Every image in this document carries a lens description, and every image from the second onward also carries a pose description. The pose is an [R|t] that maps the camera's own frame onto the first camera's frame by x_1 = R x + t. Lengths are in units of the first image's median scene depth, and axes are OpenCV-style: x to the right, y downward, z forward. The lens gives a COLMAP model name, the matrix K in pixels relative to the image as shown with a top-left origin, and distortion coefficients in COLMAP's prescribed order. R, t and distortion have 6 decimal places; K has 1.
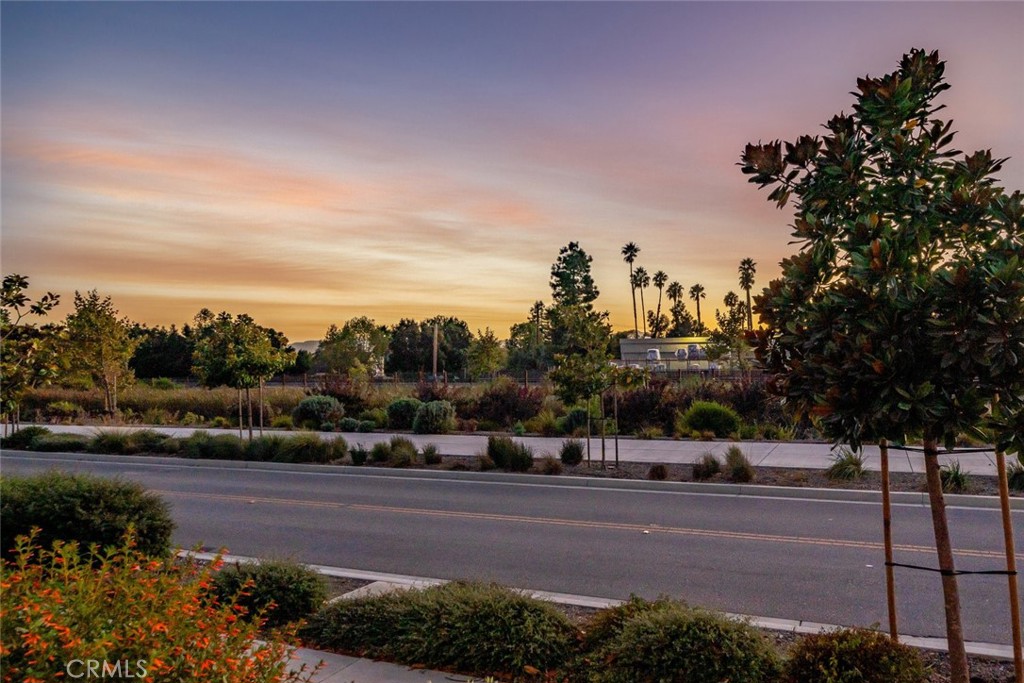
lens RADIAL K [[664.8, 0, 512.0], [0, 664.8, 341.5], [0, 0, 1]] dist [-0.001331, 0.000821]
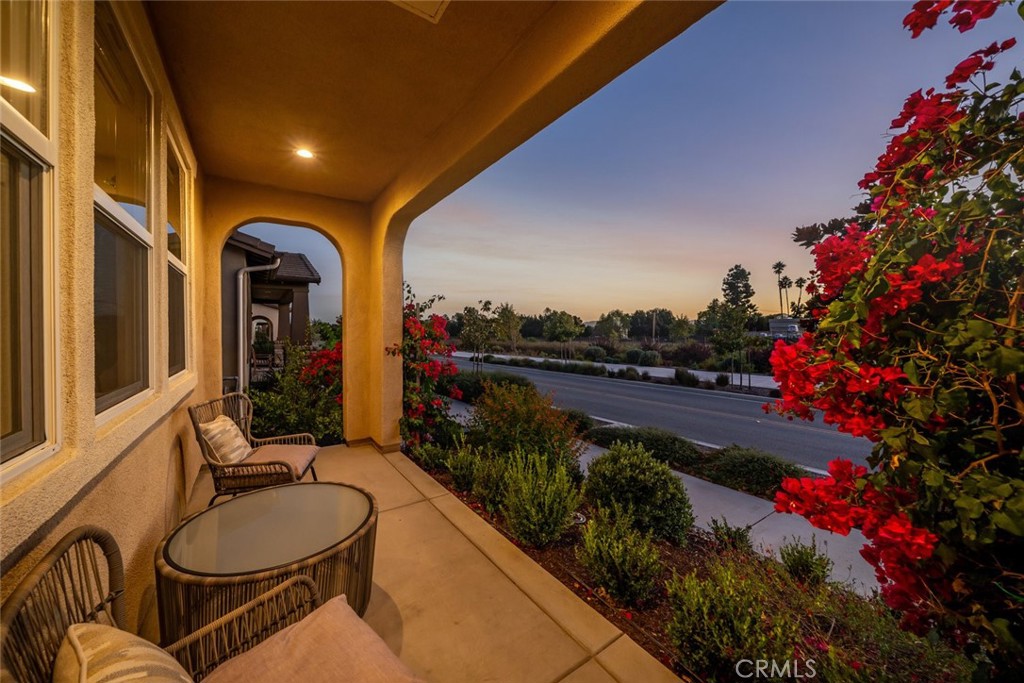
lens RADIAL K [[359.1, 0, 500.3], [0, 359.1, 340.5], [0, 0, 1]] dist [-0.012594, -0.000014]
pose [[0.847360, 0.022365, -0.530548, 0.077771], [0.010626, 0.998198, 0.059050, -0.012580], [0.530912, -0.055674, 0.845596, -0.182771]]
